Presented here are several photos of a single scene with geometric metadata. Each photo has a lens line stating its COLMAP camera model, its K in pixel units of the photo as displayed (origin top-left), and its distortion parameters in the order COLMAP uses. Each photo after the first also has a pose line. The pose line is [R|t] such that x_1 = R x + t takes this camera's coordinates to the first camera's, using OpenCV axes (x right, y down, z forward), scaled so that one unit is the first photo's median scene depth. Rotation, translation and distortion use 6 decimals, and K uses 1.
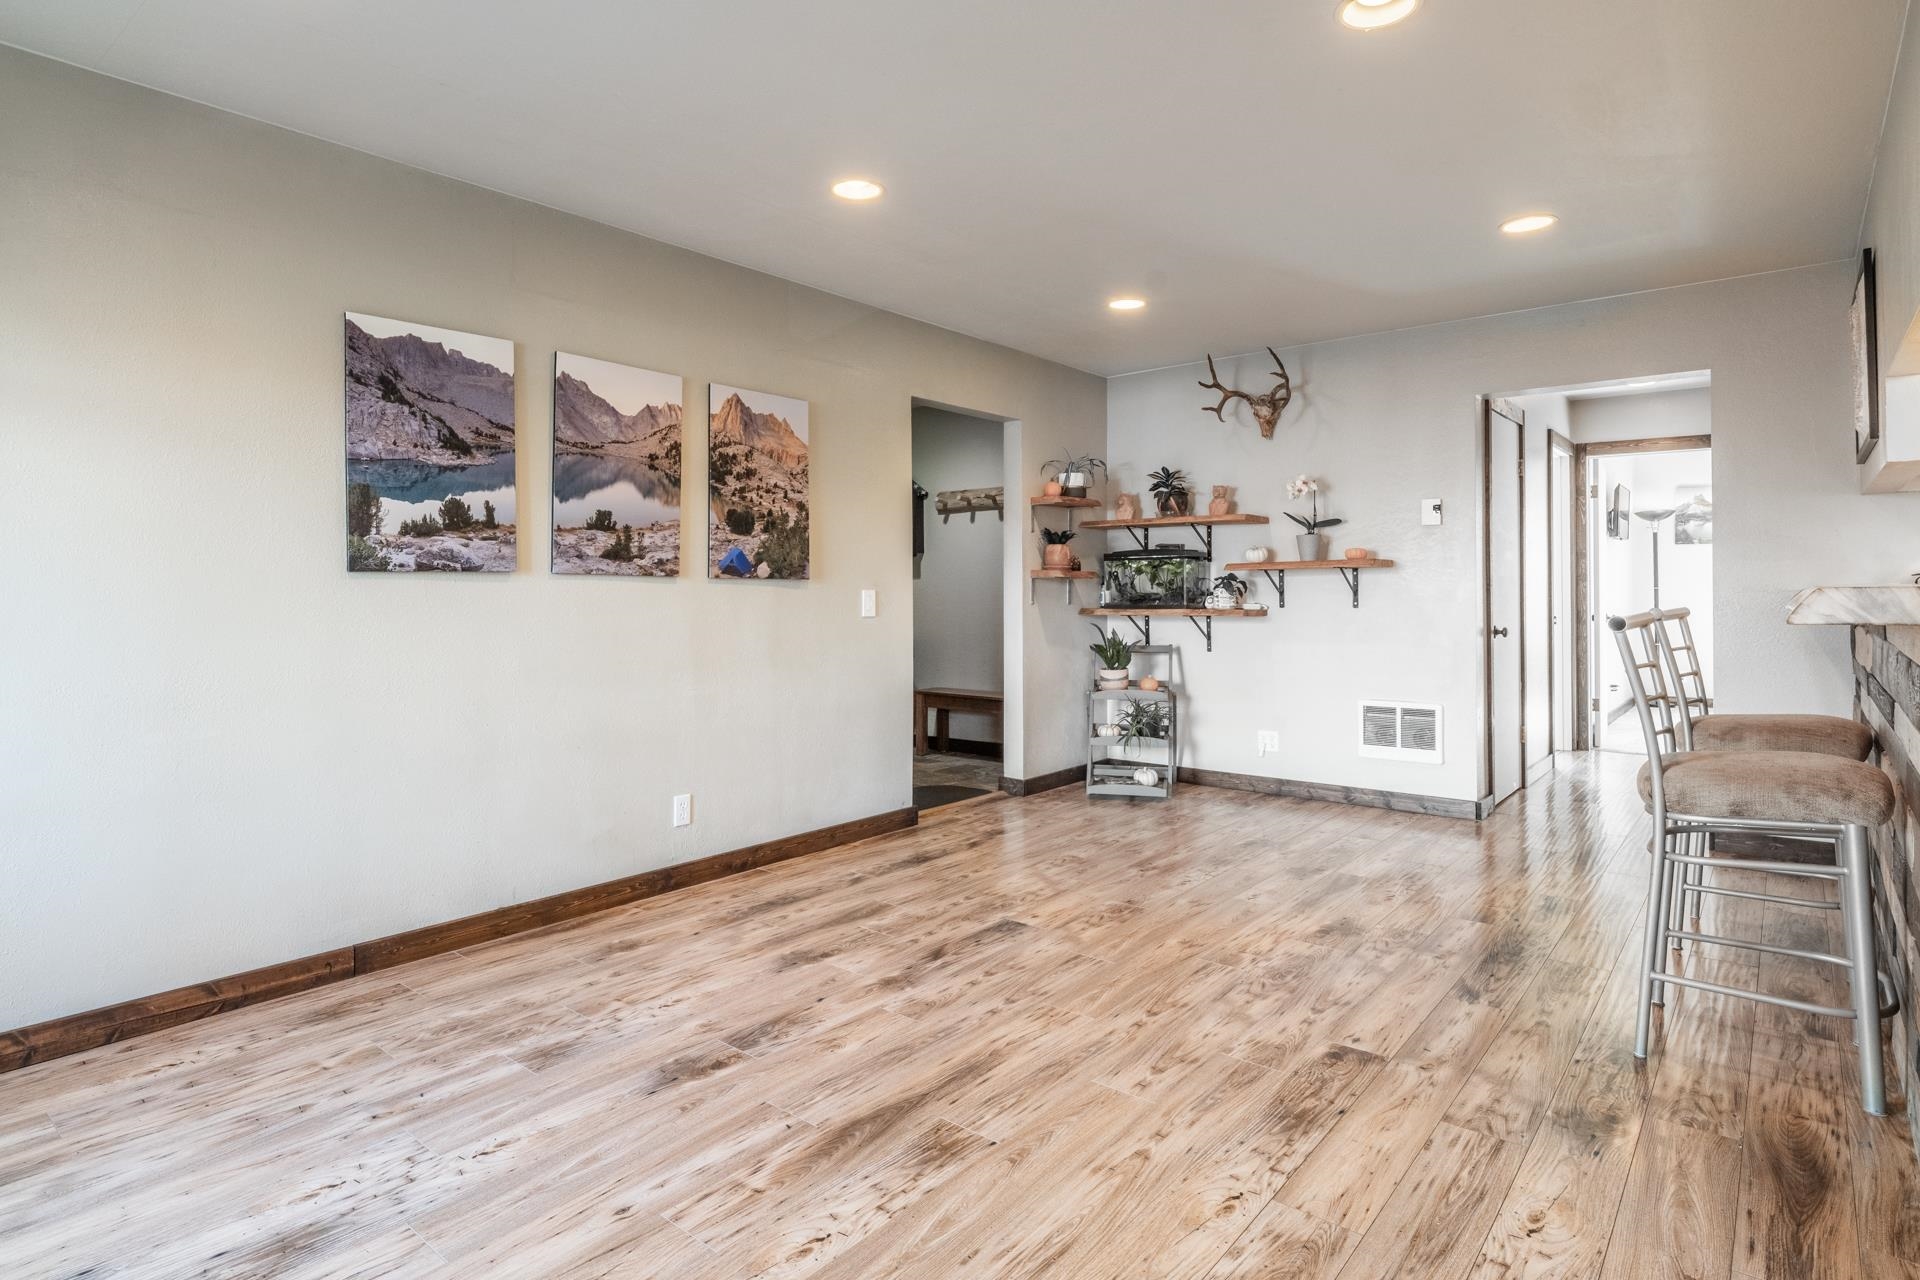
lens RADIAL K [[1023.7, 0, 929.7], [0, 1023.7, 601.4], [0, 0, 1]] dist [-0.003563, -0.000493]
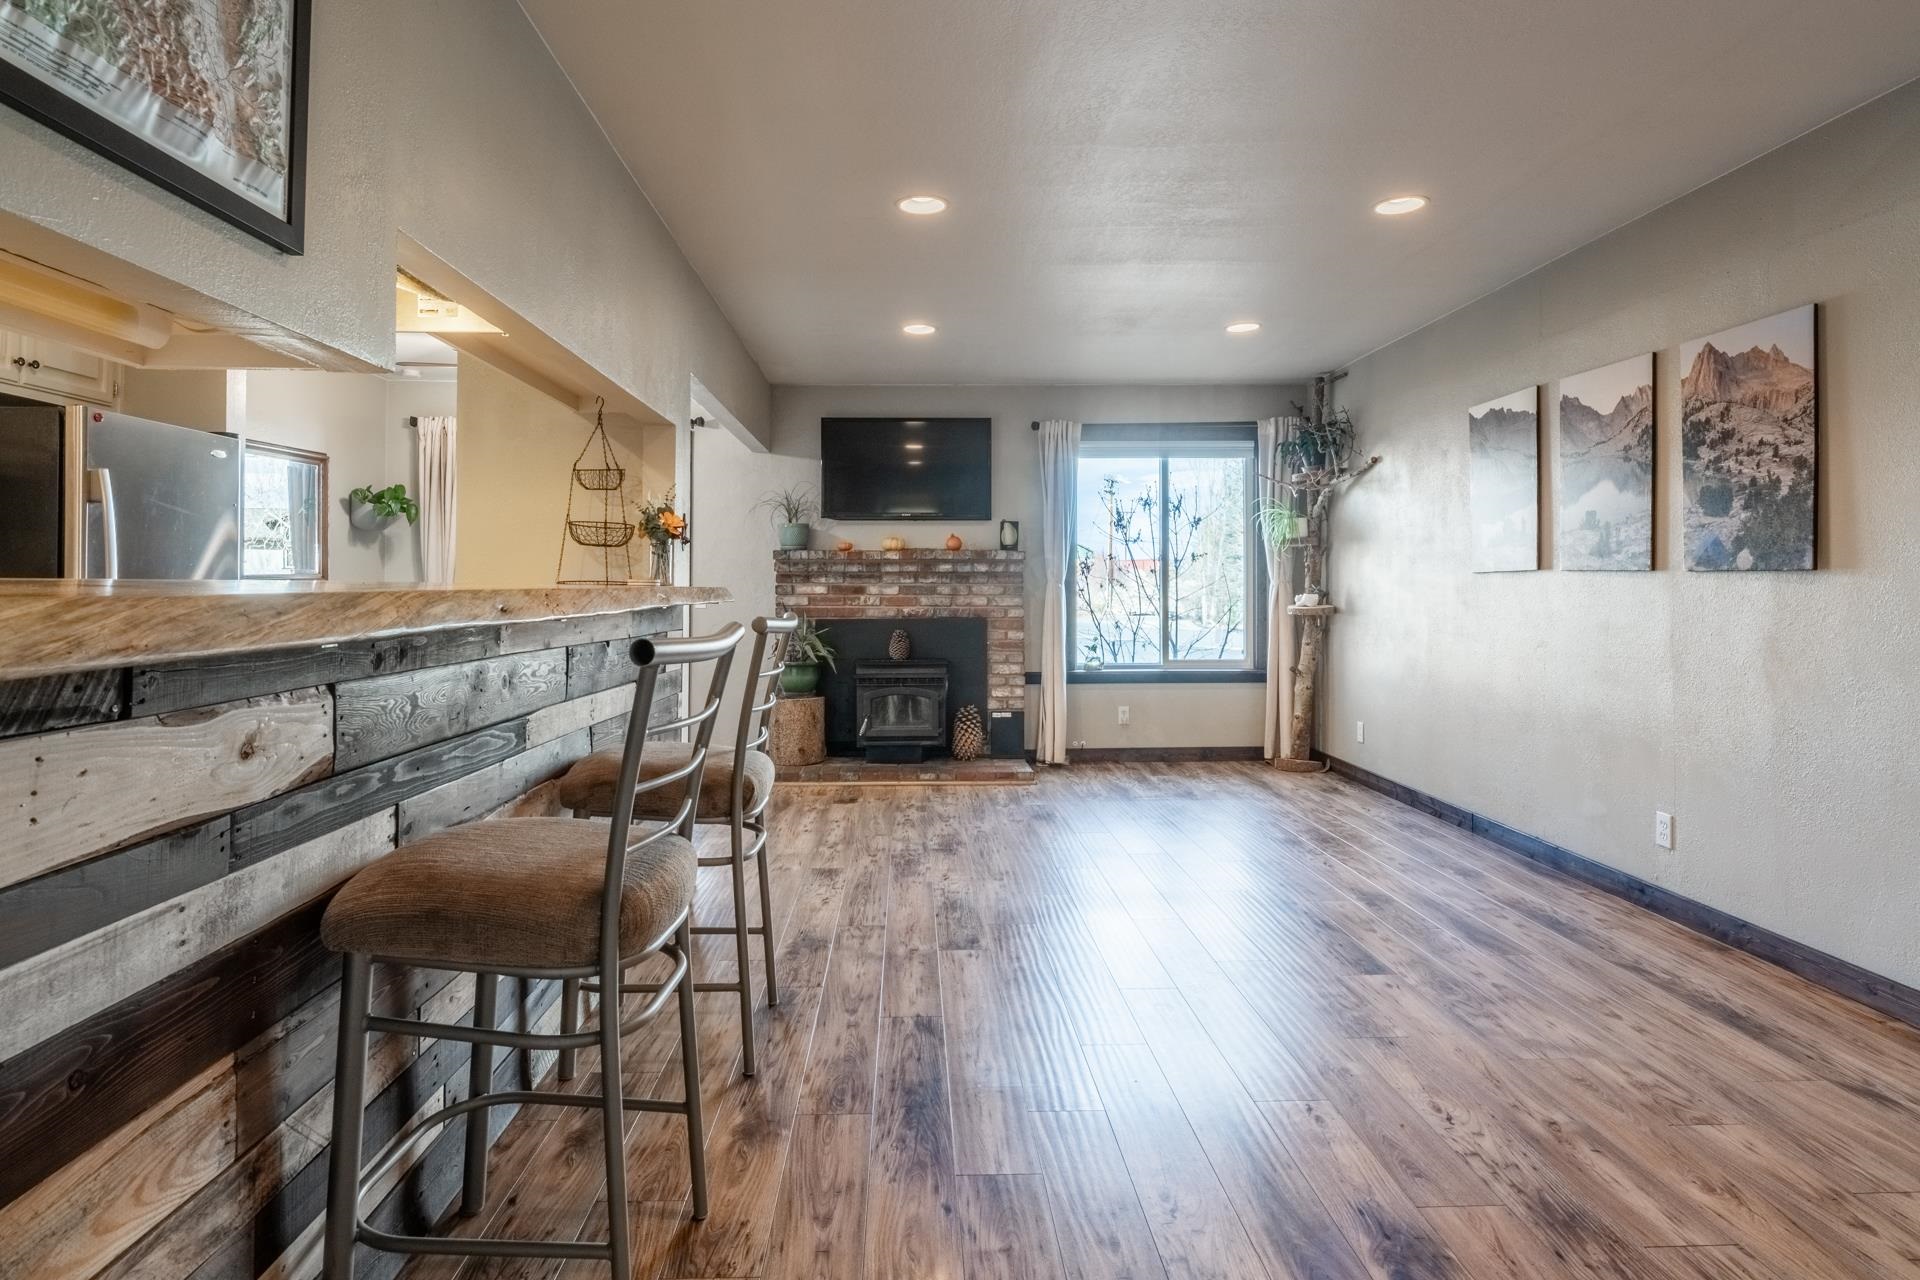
lens RADIAL K [[1023.7, 0, 929.7], [0, 1023.7, 601.4], [0, 0, 1]] dist [-0.003563, -0.000493]
pose [[-0.750179, 0.010060, -0.661158, 0.811819], [-0.010479, 0.999578, 0.027099, -0.014376], [0.661152, 0.027258, -0.749757, 1.210271]]
